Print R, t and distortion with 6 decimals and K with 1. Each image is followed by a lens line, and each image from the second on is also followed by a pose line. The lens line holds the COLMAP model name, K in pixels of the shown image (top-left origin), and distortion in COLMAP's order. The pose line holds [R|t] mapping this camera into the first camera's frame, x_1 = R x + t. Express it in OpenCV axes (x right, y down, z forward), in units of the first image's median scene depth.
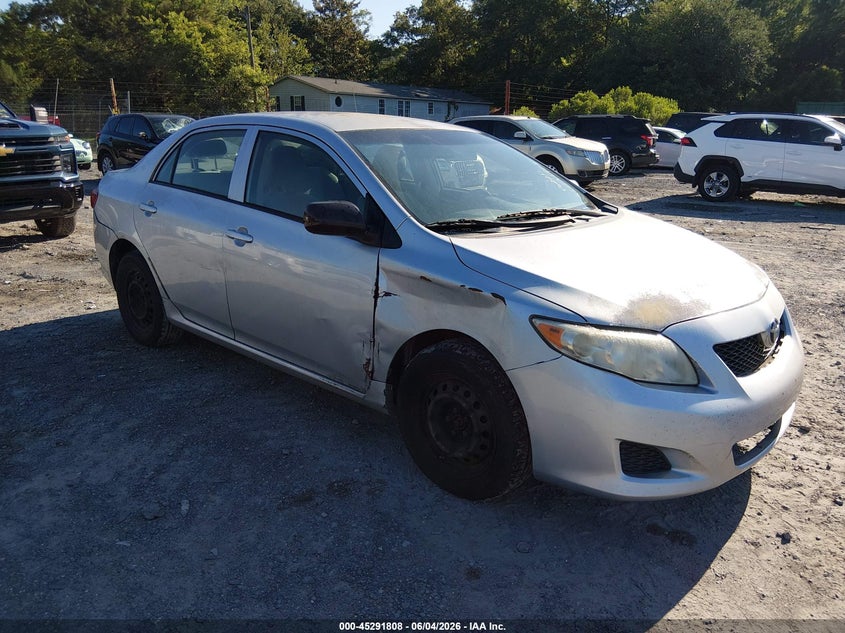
lens RADIAL K [[628.6, 0, 426.2], [0, 628.6, 310.9], [0, 0, 1]] dist [0.069888, -0.112995]
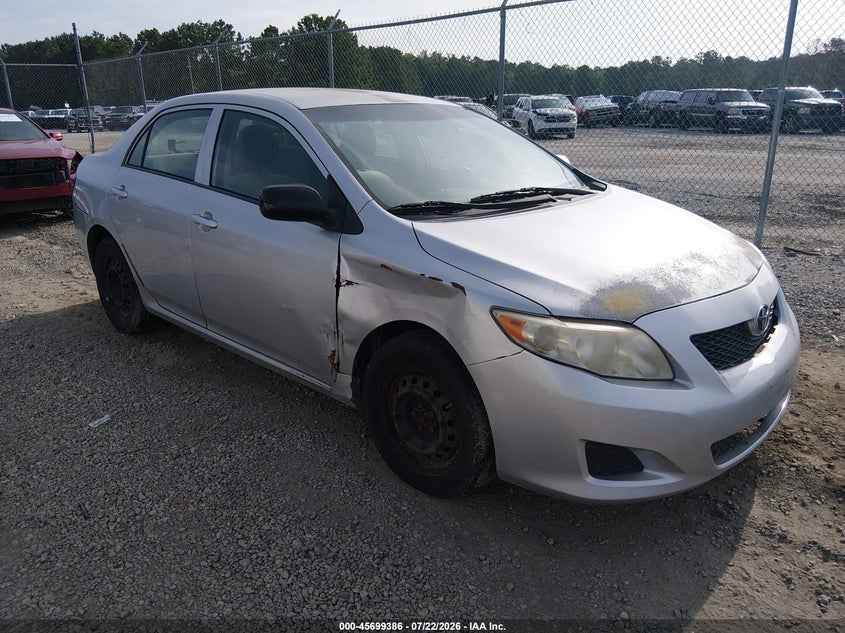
lens RADIAL K [[628.6, 0, 426.2], [0, 628.6, 310.9], [0, 0, 1]] dist [0.069888, -0.112995]
pose [[0.999513, -0.010547, -0.029366, 0.078558], [0.011652, 0.999221, 0.037703, -0.018325], [0.028945, -0.038027, 0.998857, 0.057355]]
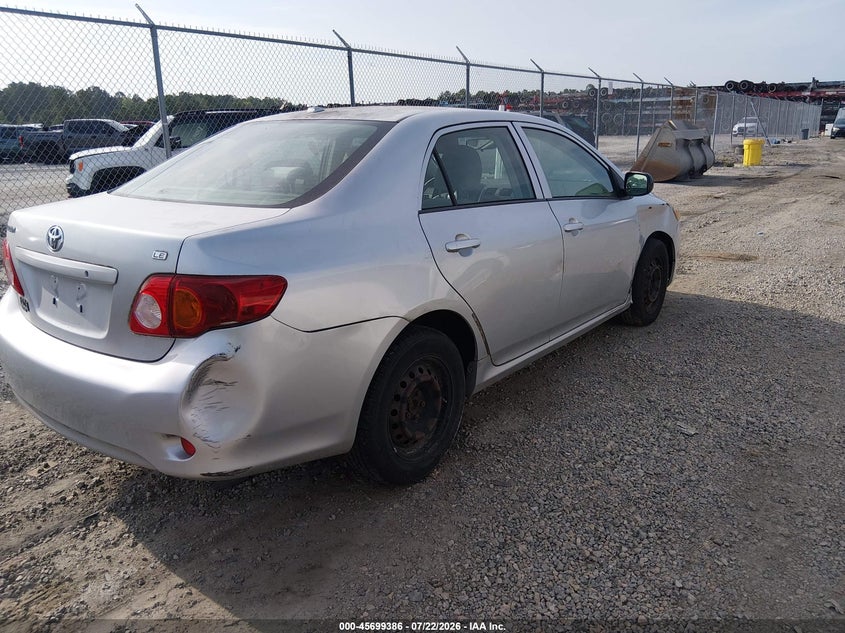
lens RADIAL K [[630.9, 0, 422.5], [0, 630.9, 316.5], [0, 0, 1]] dist [0.079290, -0.128552]
pose [[-0.035207, -0.293688, 0.955253, -1.590150], [0.294566, 0.910332, 0.290734, -0.431676], [-0.954982, 0.291621, 0.054460, 1.460219]]
